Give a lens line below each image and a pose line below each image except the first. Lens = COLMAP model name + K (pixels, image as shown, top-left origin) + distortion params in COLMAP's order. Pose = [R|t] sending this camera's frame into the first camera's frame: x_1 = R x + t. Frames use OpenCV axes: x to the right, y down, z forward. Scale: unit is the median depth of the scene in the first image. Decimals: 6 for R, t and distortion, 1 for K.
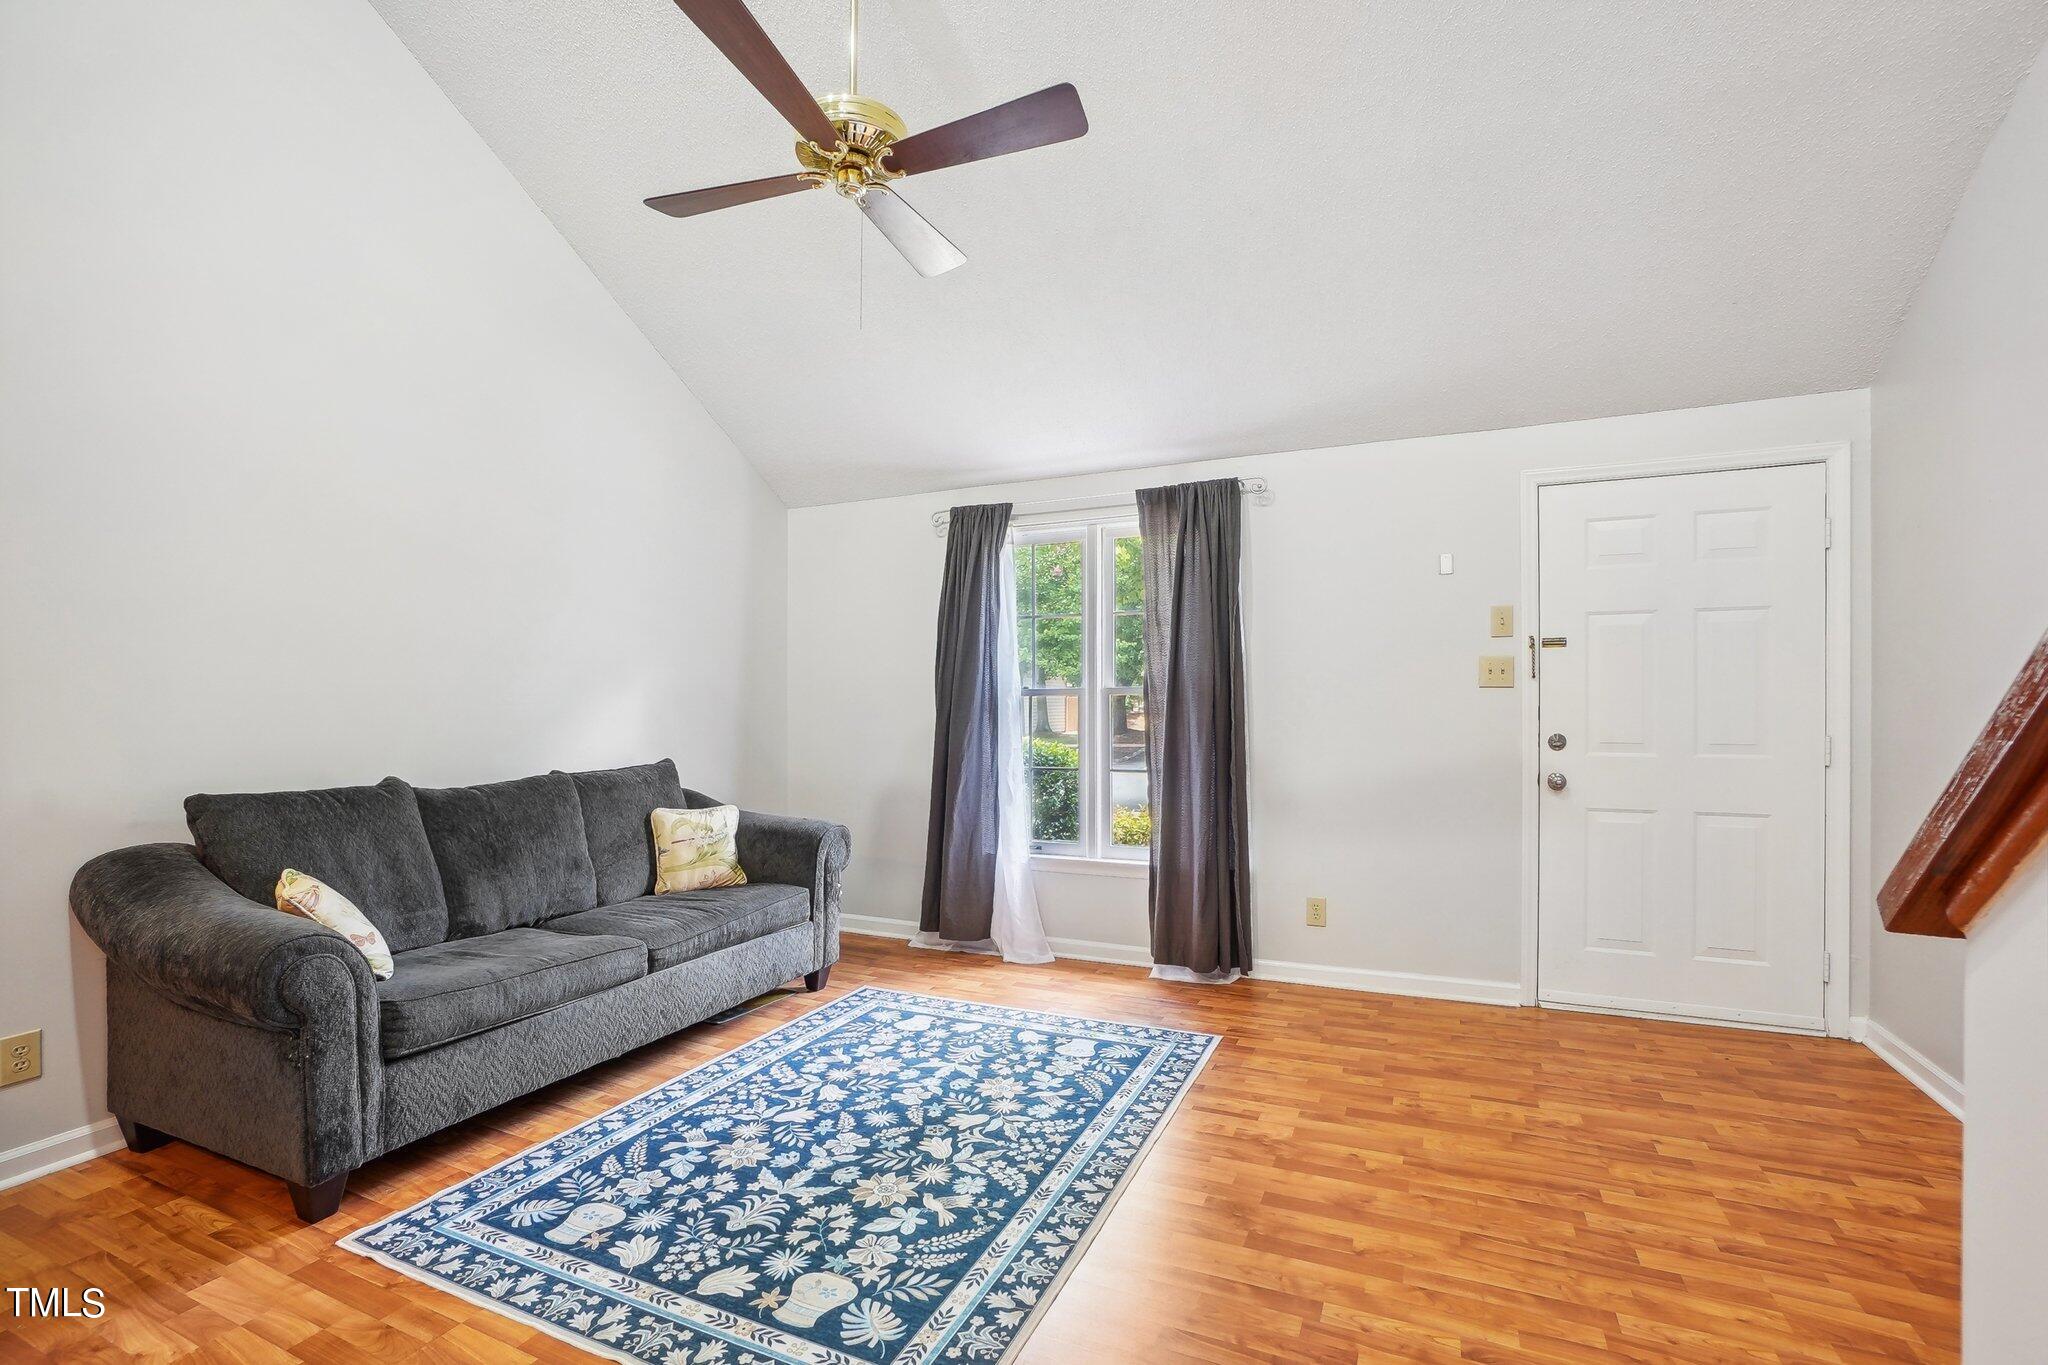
lens RADIAL K [[926.7, 0, 1012.4], [0, 926.7, 706.2], [0, 0, 1]] dist [-0.050099, 0.000191]
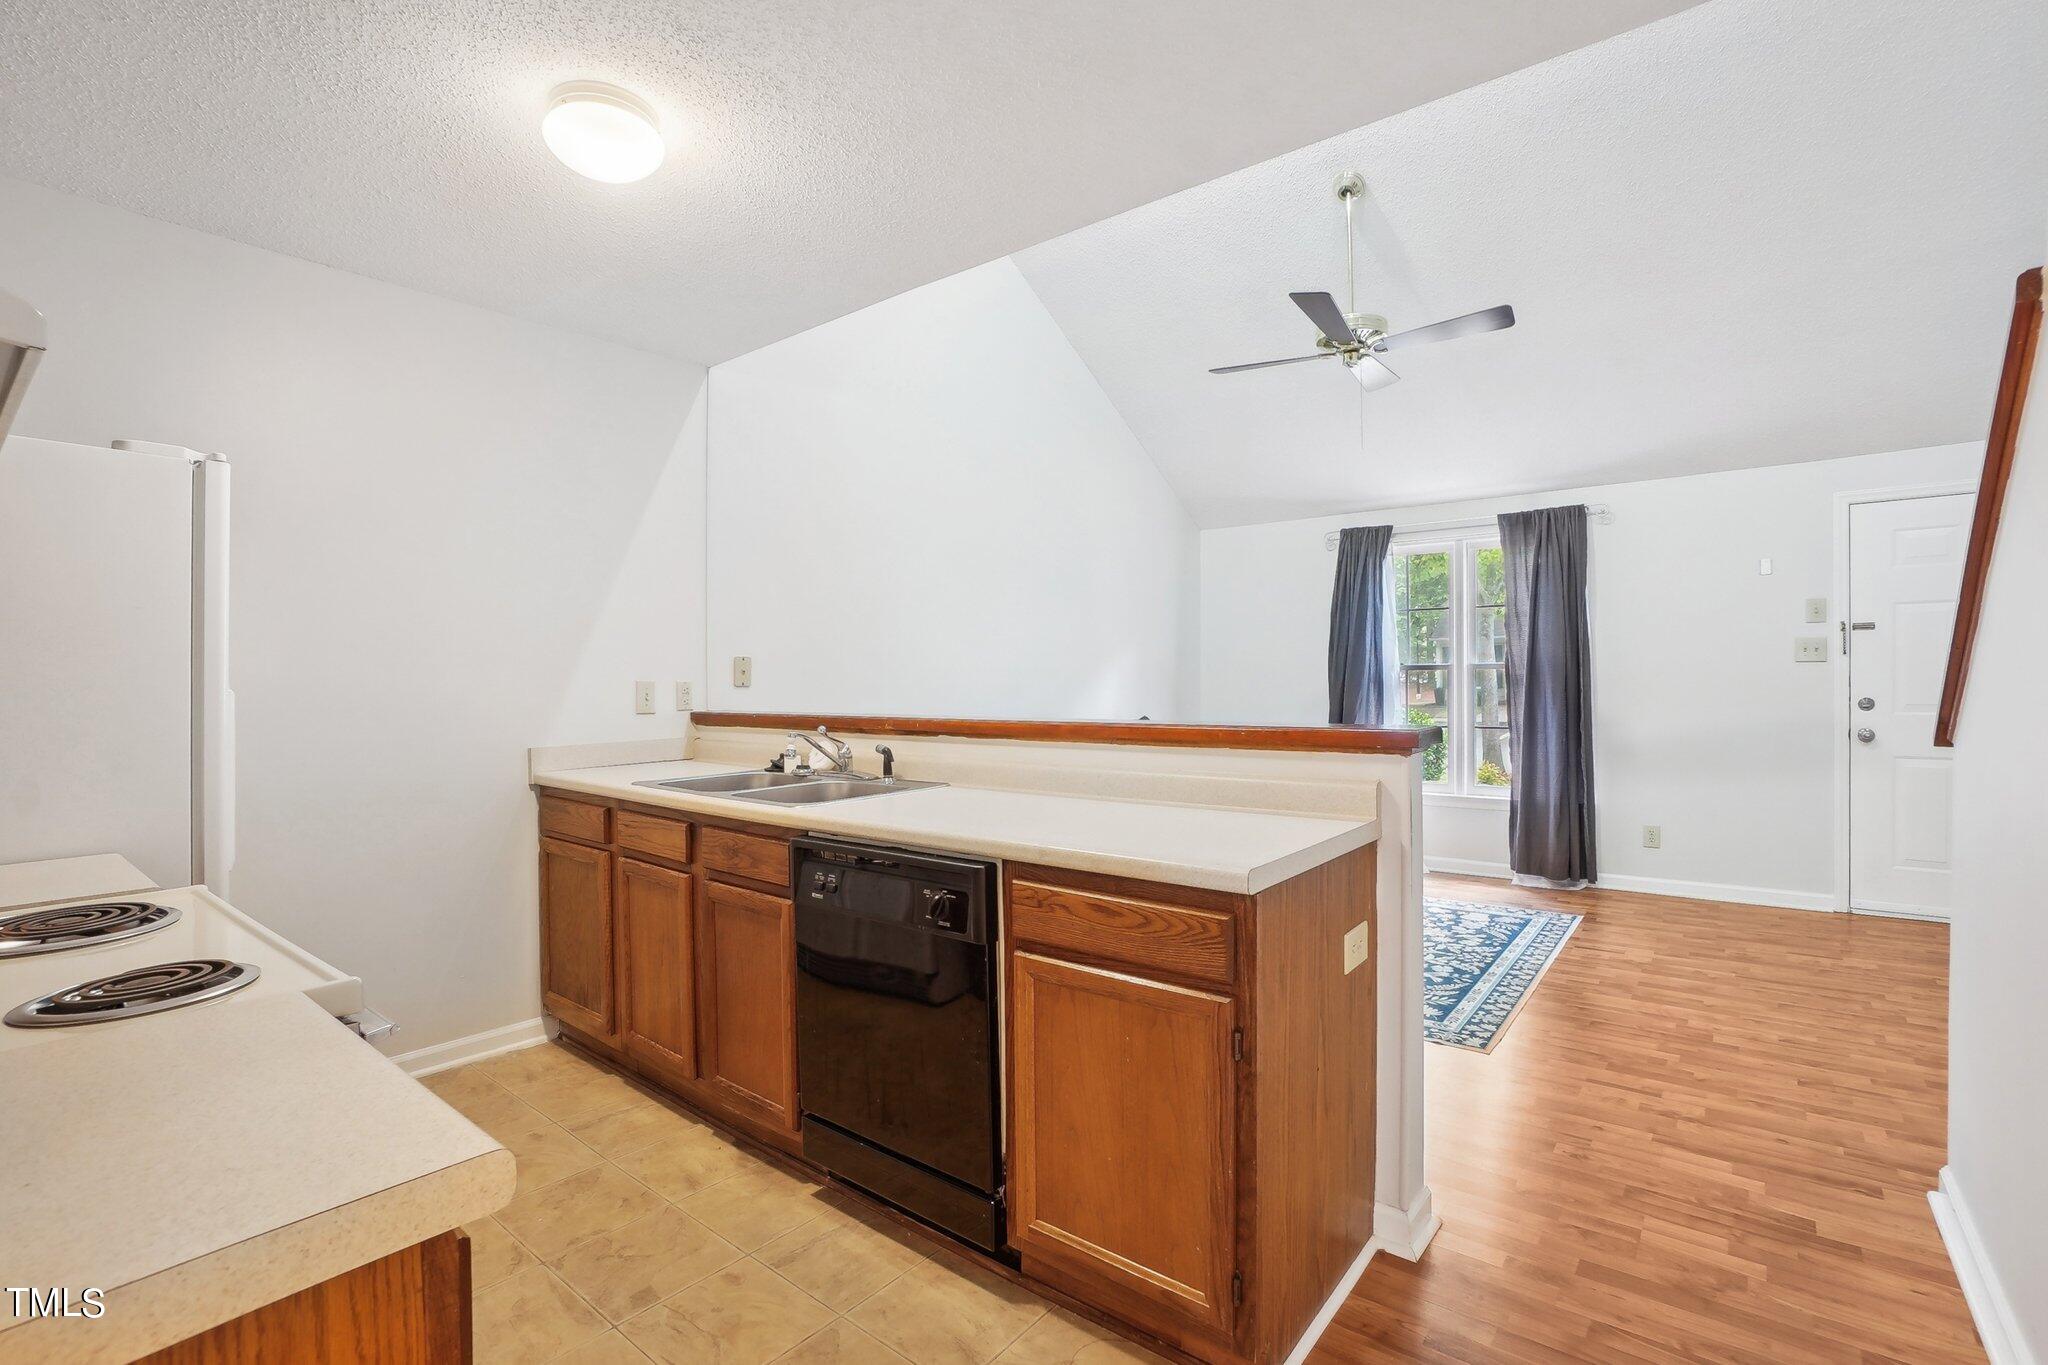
lens RADIAL K [[949.4, 0, 1024.0], [0, 949.4, 682.5], [0, 0, 1]] dist [-0.050132, 0.019600]
pose [[0.972444, -0.005768, -0.233066, -0.224462], [0.007148, 0.999962, 0.005079, -0.006477], [0.233027, -0.006605, 0.972448, -0.483233]]
